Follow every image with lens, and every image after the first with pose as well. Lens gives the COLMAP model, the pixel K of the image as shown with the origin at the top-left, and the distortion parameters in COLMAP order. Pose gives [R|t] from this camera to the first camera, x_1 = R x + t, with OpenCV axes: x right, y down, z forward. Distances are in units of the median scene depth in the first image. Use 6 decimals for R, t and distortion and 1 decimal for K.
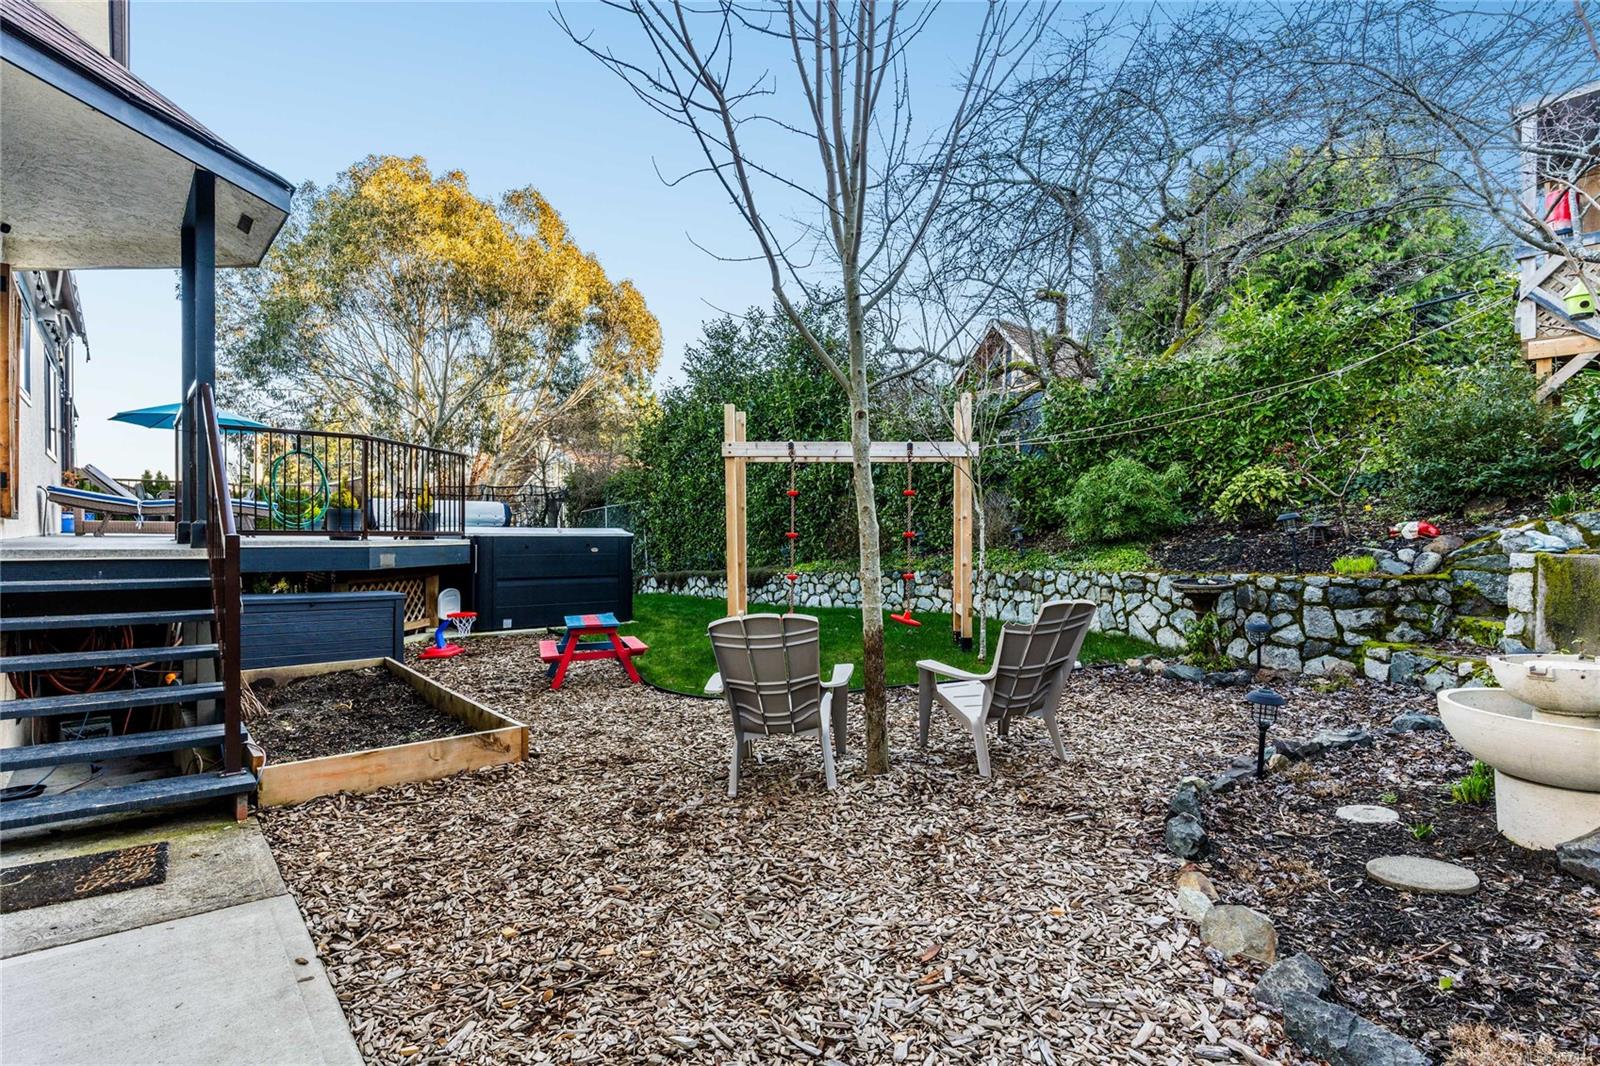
lens RADIAL K [[823.4, 0, 796.7], [0, 823.4, 539.2], [0, 0, 1]] dist [0.004595, 0.000304]
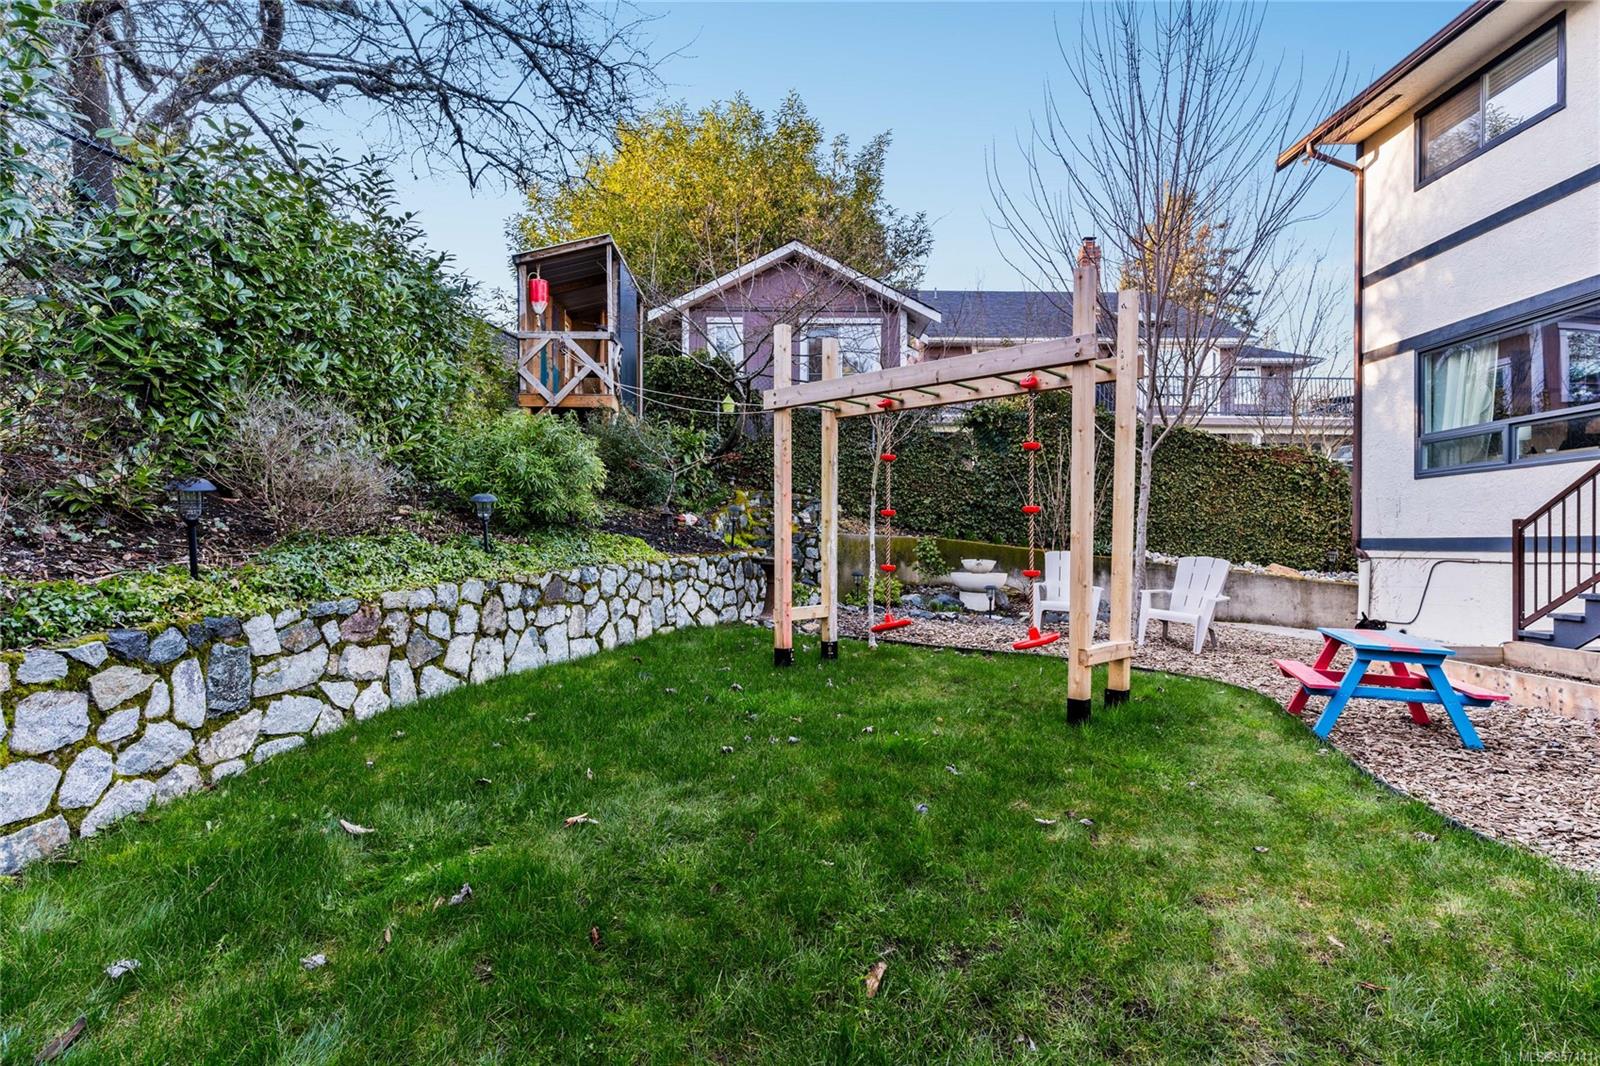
lens RADIAL K [[823.4, 0, 800.1], [0, 823.4, 534.7], [0, 0, 1]] dist [0.004595, 0.000304]
pose [[-0.788184, 0.004629, 0.615422, -0.212755], [0.001867, 0.999985, -0.005131, 0.014845], [-0.615437, -0.002896, -0.788181, 1.303634]]
